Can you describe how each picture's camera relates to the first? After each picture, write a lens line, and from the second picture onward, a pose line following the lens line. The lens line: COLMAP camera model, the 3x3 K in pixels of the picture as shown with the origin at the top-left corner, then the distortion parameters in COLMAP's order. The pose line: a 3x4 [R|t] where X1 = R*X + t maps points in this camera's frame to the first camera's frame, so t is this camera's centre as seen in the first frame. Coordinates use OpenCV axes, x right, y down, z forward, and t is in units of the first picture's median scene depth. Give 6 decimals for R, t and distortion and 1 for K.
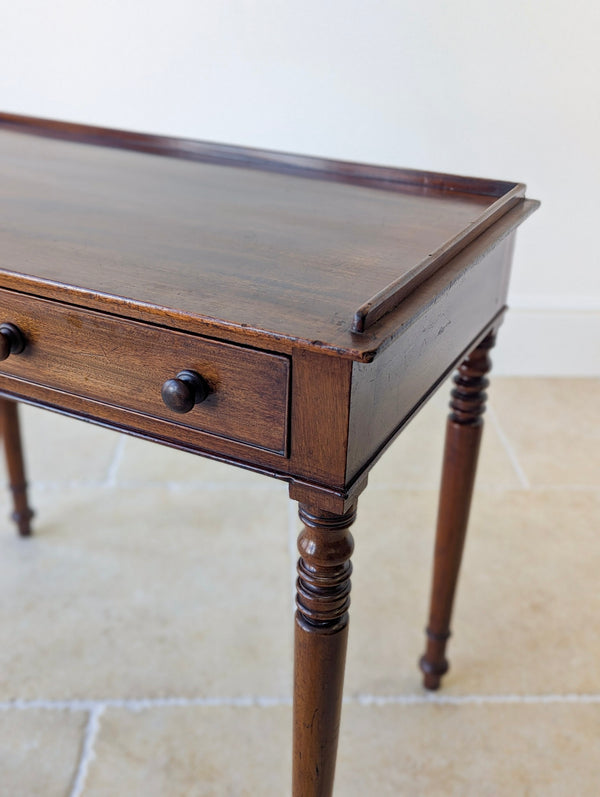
lens RADIAL K [[897.8, 0, 300.0], [0, 897.8, 398.5], [0, 0, 1]] dist [0.013007, -0.000591]
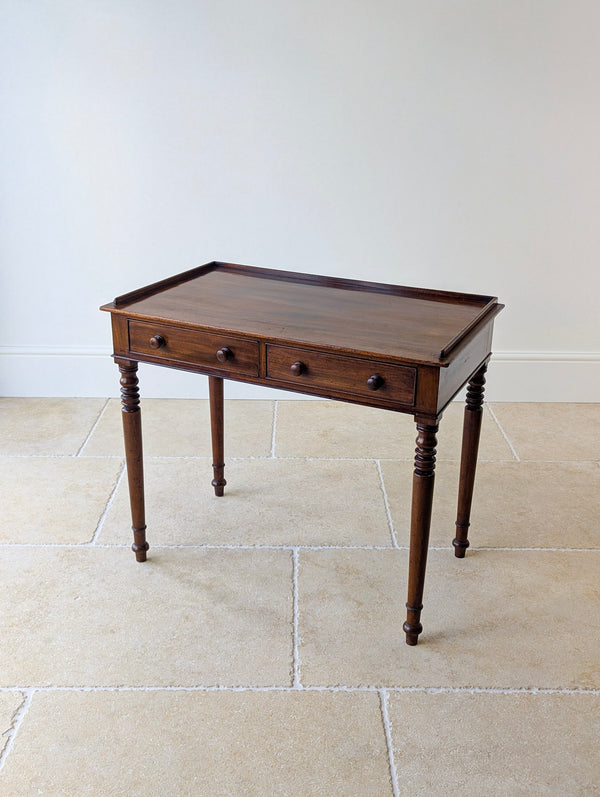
lens RADIAL K [[868.4, 0, 295.0], [0, 868.4, 401.1], [0, 0, 1]] dist [0.014931, -0.001090]
pose [[0.999643, -0.026607, 0.002527, -0.355936], [0.026721, 0.996844, -0.074756, 0.223244], [-0.000530, 0.074797, 0.997199, -1.533673]]
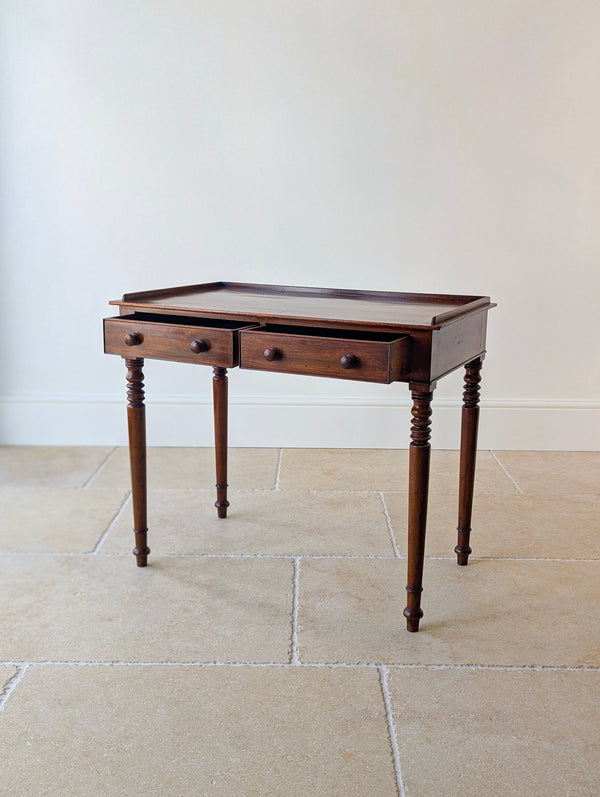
lens RADIAL K [[868.4, 0, 295.0], [0, 868.4, 401.1], [0, 0, 1]] dist [0.014931, -0.001090]
pose [[0.999636, -0.025698, -0.008221, -0.325473], [0.023177, 0.973859, -0.225967, 0.706558], [0.013813, 0.225694, 0.974100, -1.535686]]
